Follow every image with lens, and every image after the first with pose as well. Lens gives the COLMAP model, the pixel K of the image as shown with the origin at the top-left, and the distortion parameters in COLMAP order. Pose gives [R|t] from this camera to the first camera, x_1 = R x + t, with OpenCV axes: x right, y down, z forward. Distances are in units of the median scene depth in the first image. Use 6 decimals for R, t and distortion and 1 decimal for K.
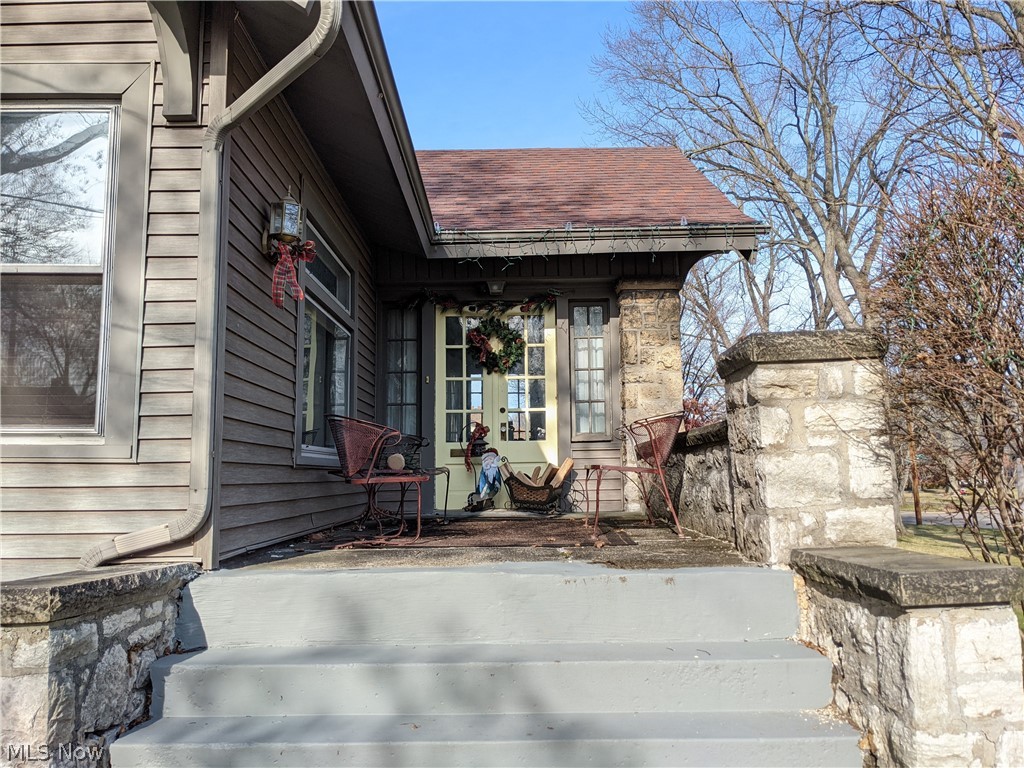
lens RADIAL K [[794.3, 0, 512.0], [0, 794.3, 384.0], [0, 0, 1]] dist [0.004587, 0.001986]
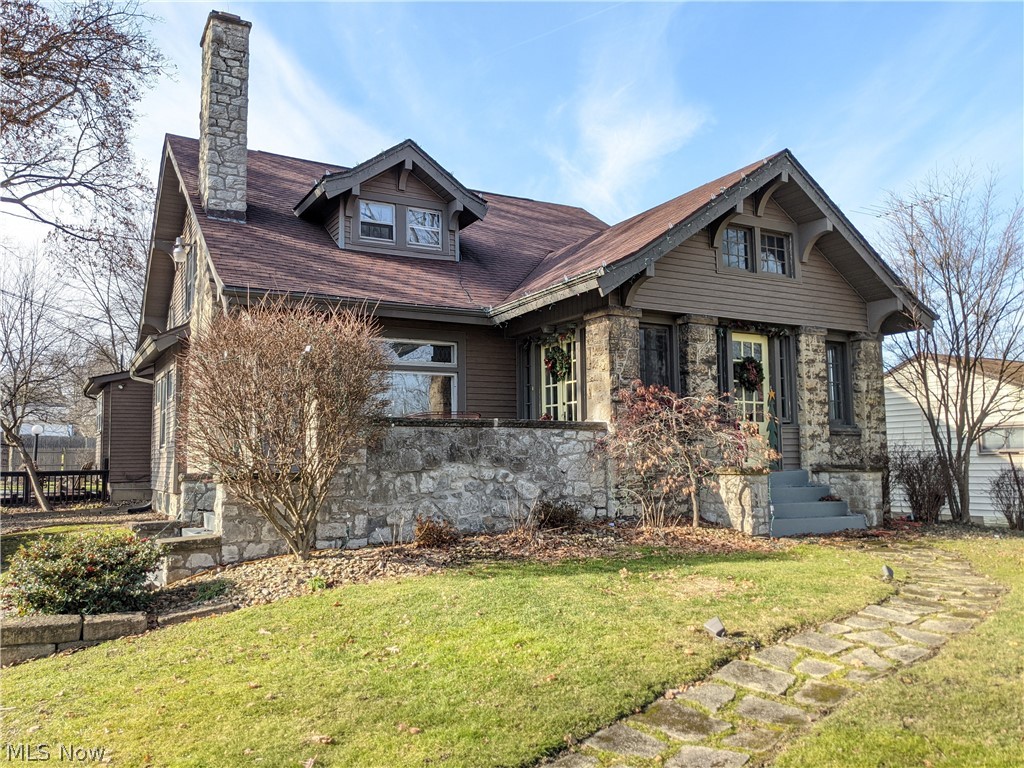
lens RADIAL K [[794.3, 0, 512.0], [0, 794.3, 384.0], [0, 0, 1]] dist [0.004587, 0.001986]
pose [[0.476573, -0.077154, -0.875743, 1.355709], [0.113021, 0.993252, -0.026002, 0.023916], [0.871840, -0.086585, 0.482077, 0.142880]]
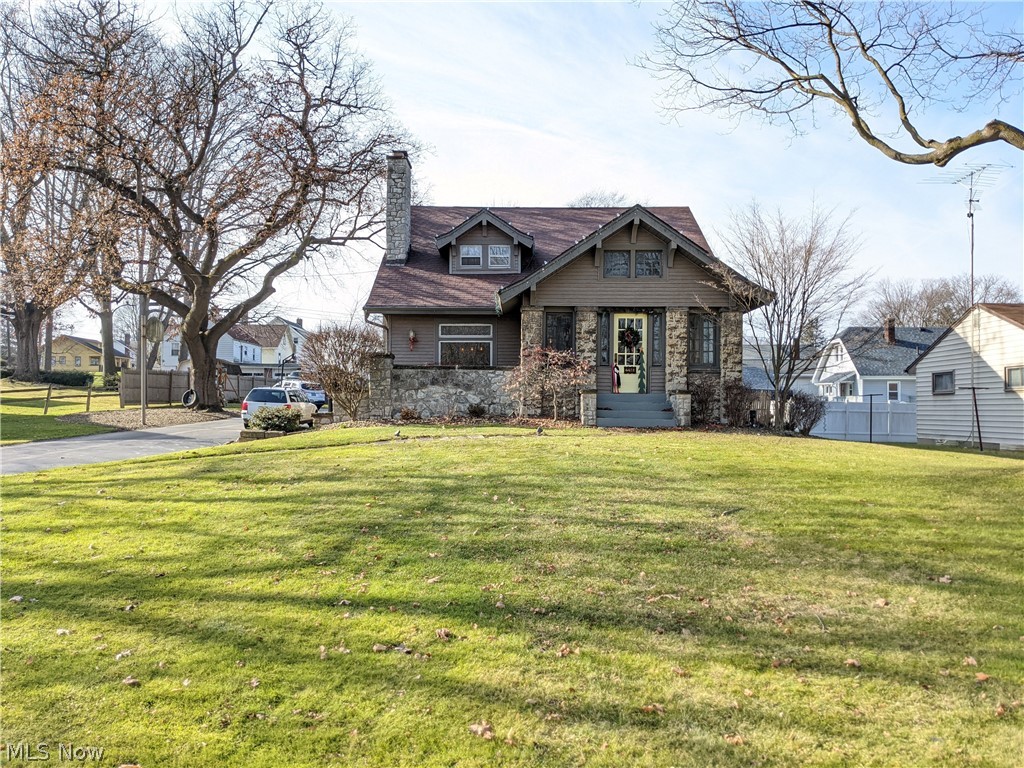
lens RADIAL K [[794.3, 0, 512.0], [0, 794.3, 384.0], [0, 0, 1]] dist [0.004587, 0.001986]
pose [[-0.020272, -0.021800, -0.999557, 3.387787], [0.117318, 0.992804, -0.024032, 0.245163], [0.992887, -0.117753, -0.017569, 1.207443]]
